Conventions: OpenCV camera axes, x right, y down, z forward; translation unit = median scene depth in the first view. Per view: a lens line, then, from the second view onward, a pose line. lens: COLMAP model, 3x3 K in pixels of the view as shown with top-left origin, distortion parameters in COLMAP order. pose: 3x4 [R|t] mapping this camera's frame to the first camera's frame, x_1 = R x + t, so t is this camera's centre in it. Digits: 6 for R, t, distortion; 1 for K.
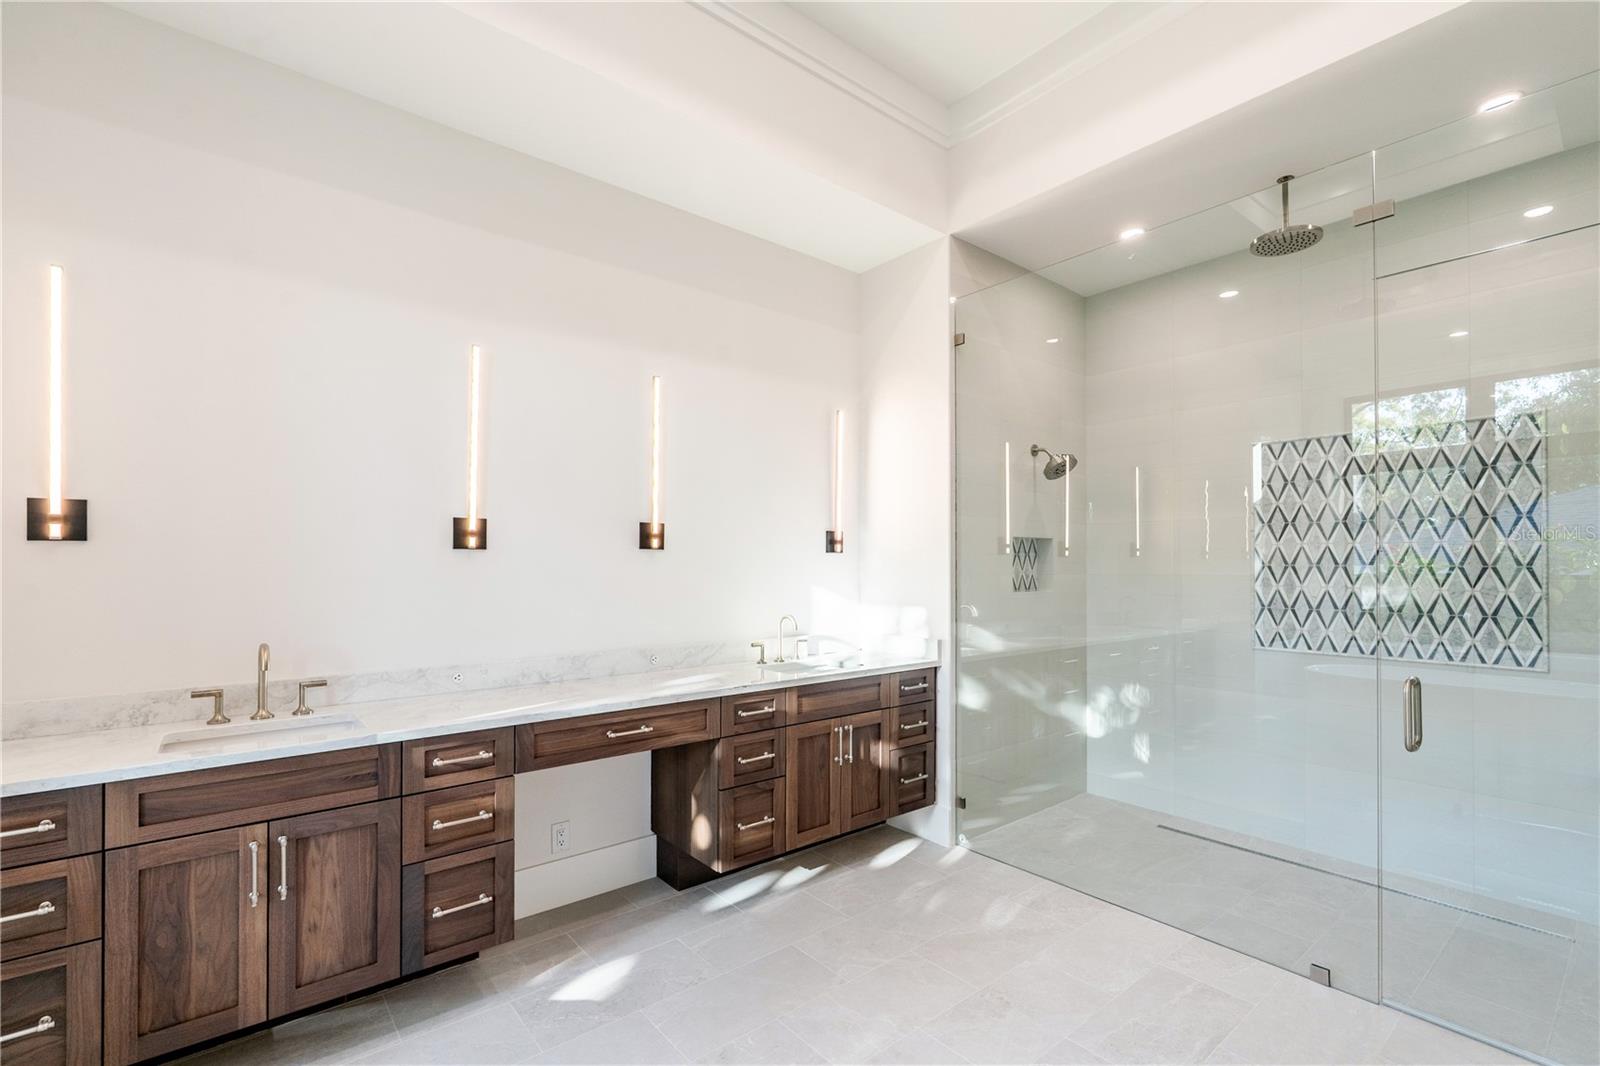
lens RADIAL K [[734.2, 0, 799.1], [0, 734.2, 543.2], [0, 0, 1]] dist [-0.002812, 0.000055]
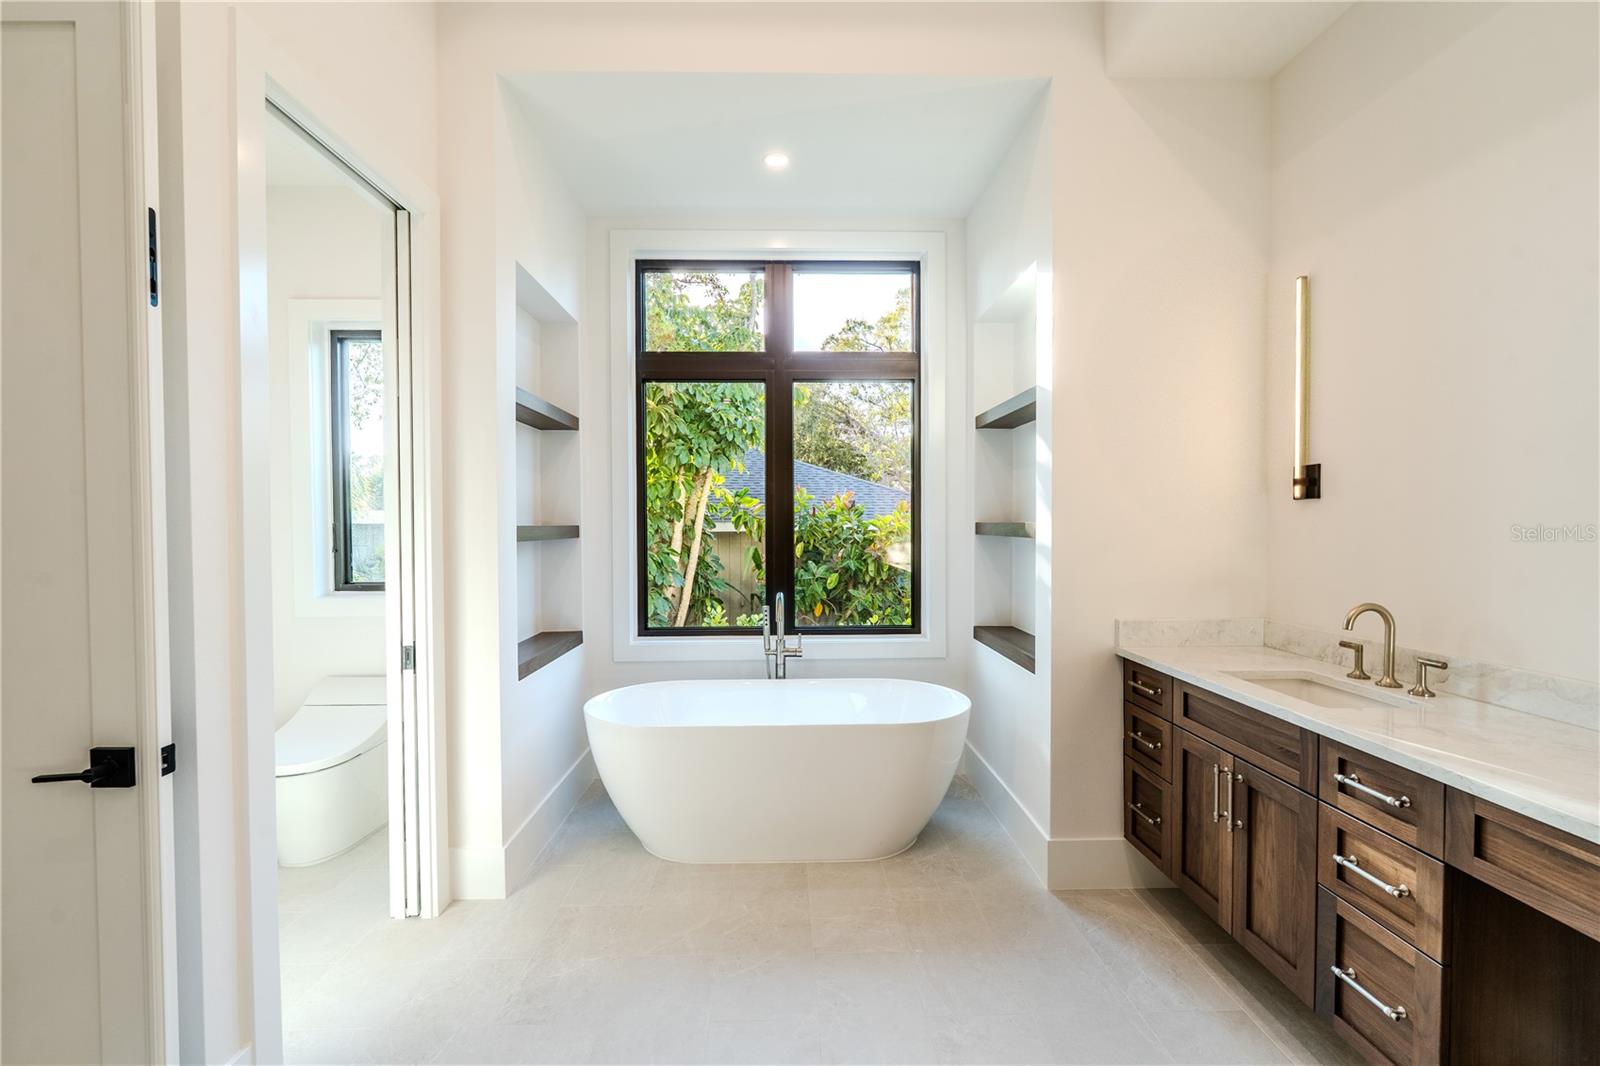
lens RADIAL K [[734.2, 0, 799.4], [0, 734.2, 537.7], [0, 0, 1]] dist [-0.002812, 0.000055]
pose [[-0.627012, 0.021093, -0.778724, 0.487333], [0.024707, 0.999669, 0.007183, 0.032078], [0.778618, -0.014736, -0.627326, 1.123491]]
